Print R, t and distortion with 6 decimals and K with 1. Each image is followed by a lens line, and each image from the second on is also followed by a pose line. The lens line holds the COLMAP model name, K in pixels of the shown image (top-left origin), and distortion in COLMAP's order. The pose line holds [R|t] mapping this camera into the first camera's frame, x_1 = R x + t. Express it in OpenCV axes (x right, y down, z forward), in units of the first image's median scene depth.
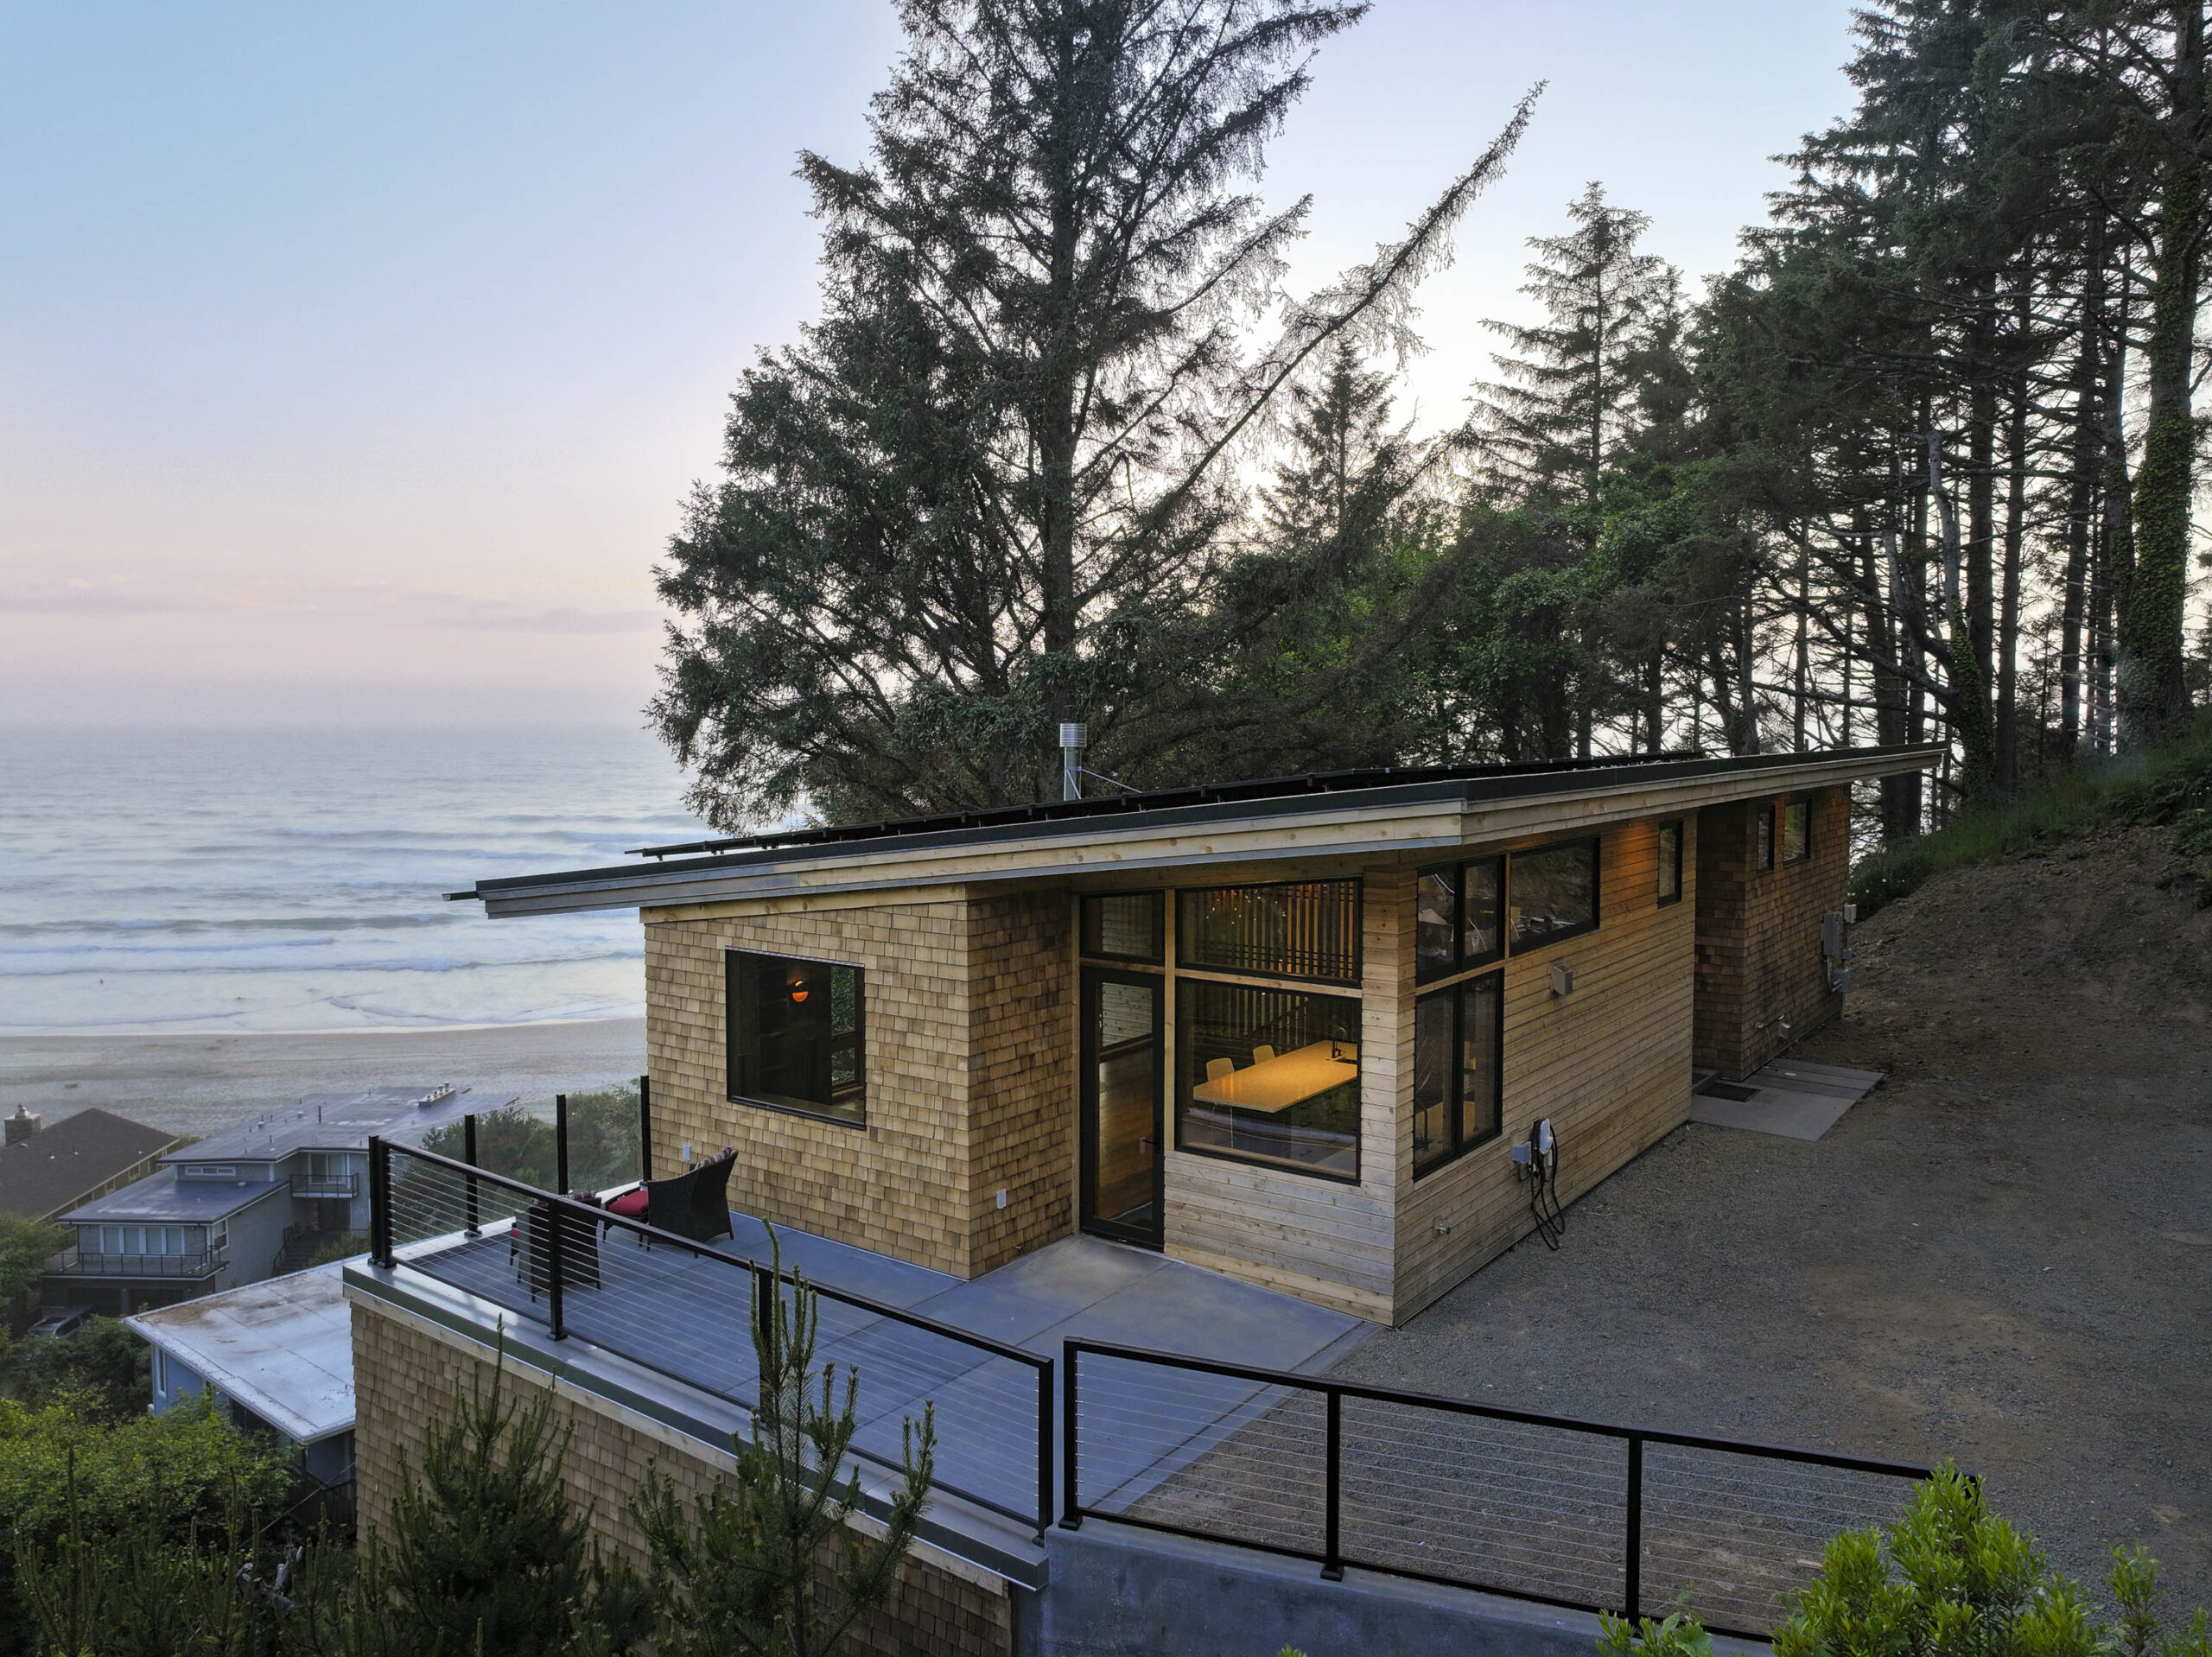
lens RADIAL K [[1531.3, 0, 1106.0], [0, 1531.3, 828.5], [0, 0, 1]] dist [-0.000709, 0.001424]
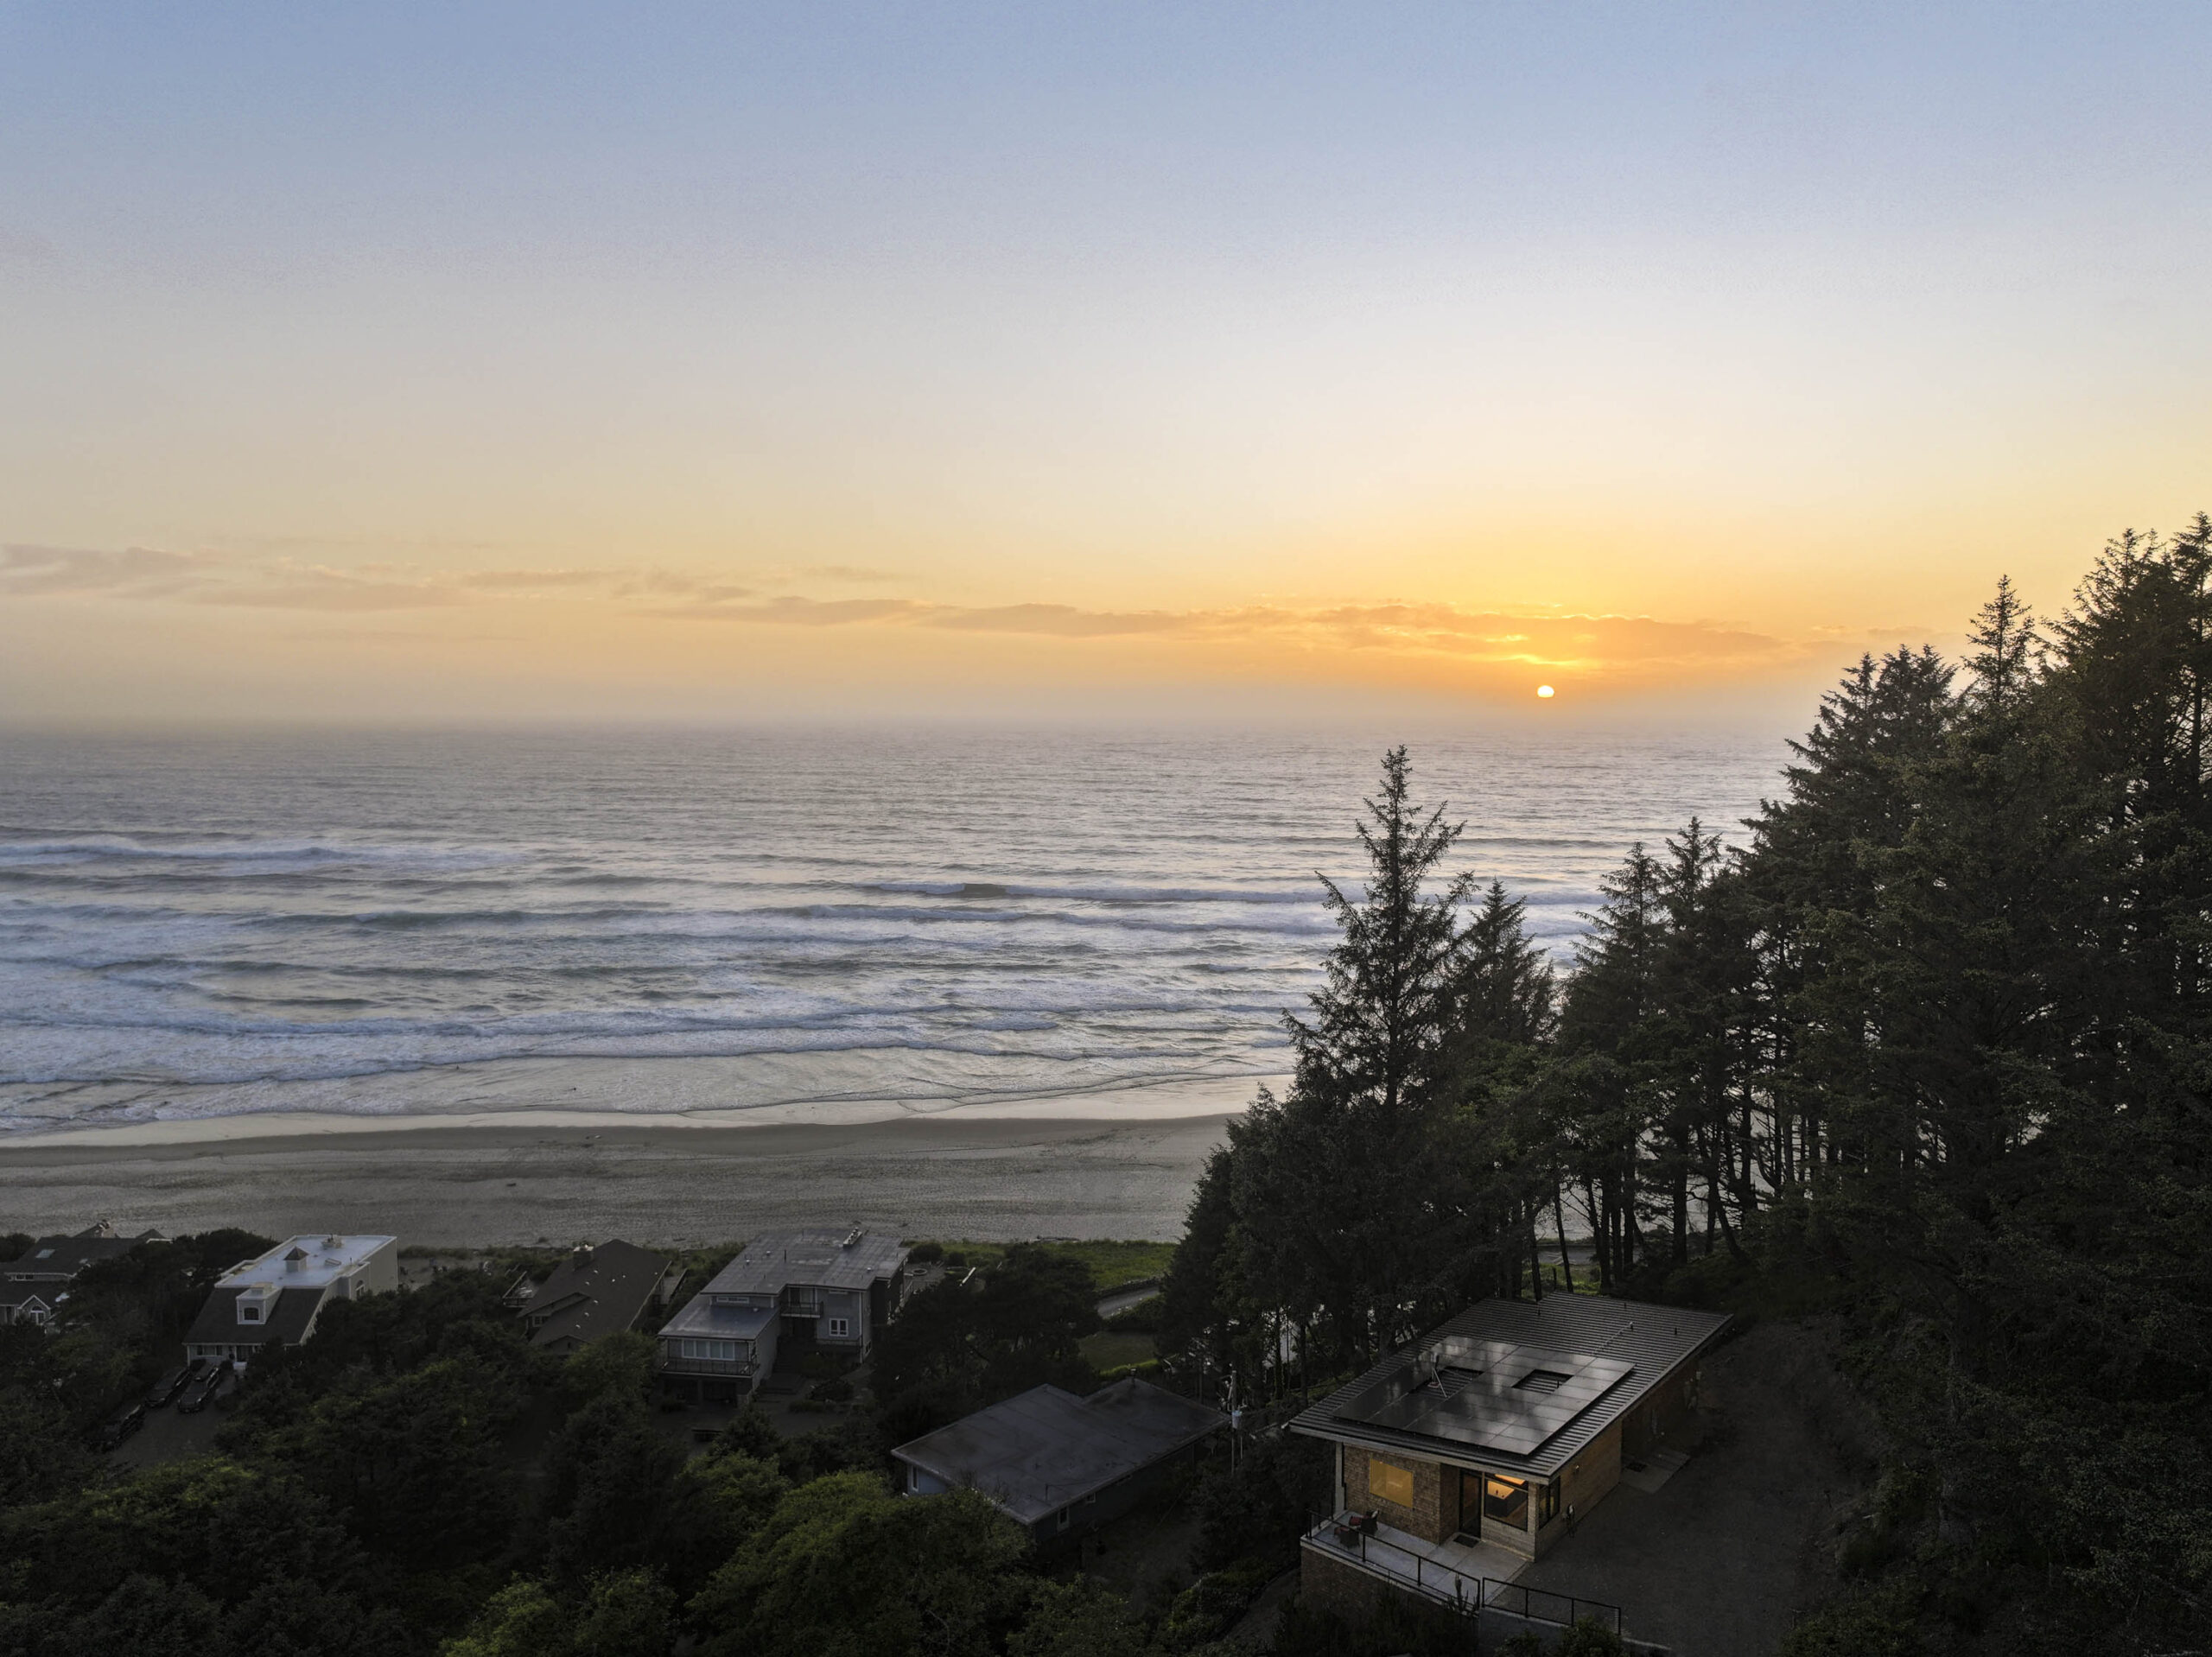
lens RADIAL K [[1531.3, 0, 1106.0], [0, 1531.3, 828.5], [0, 0, 1]] dist [-0.000709, 0.001424]
pose [[0.998363, 0.004339, -0.057029, -0.537177], [-0.003574, 0.999902, 0.013517, -1.228948], [0.057082, -0.013291, 0.998281, -2.309912]]
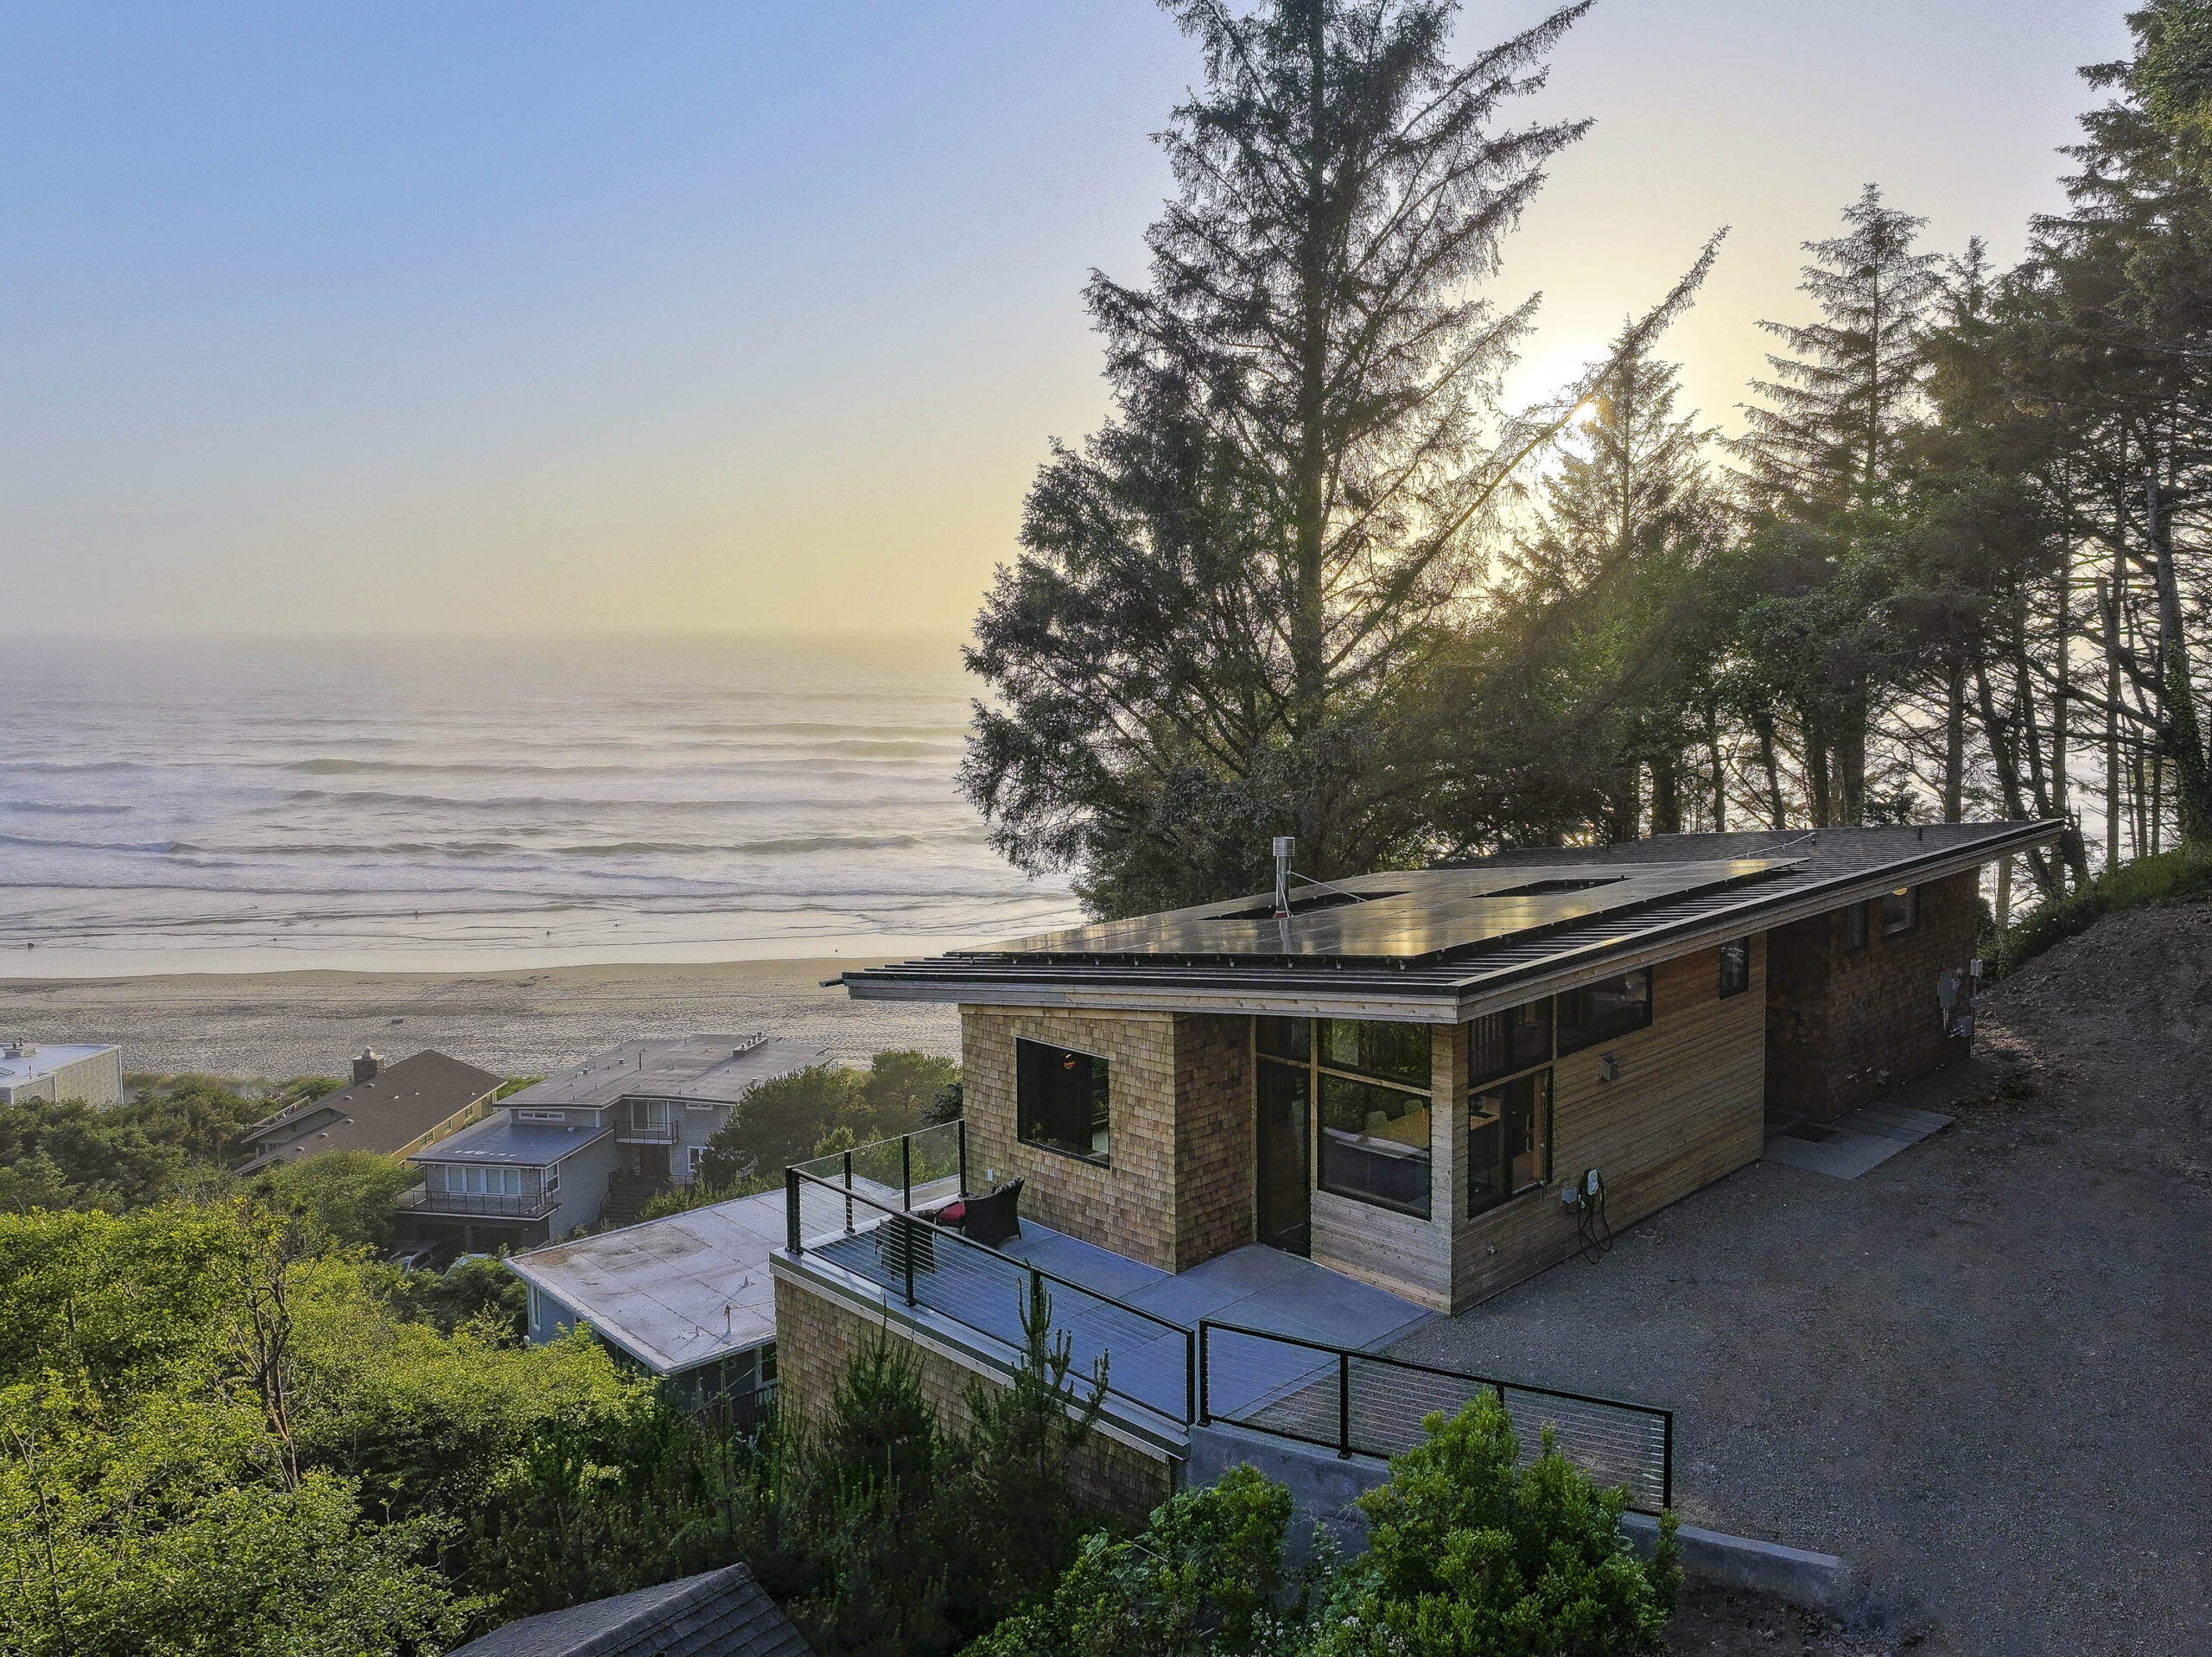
lens RADIAL K [[1641.9, 0, 1276.7], [0, 1641.9, 786.4], [0, 0, 1]] dist [-0.000173, -0.005958]
pose [[0.995517, 0.004595, -0.094472, 0.102968], [-0.002898, 0.999832, 0.018095, -0.136430], [0.094539, -0.017740, 0.995363, -0.374070]]
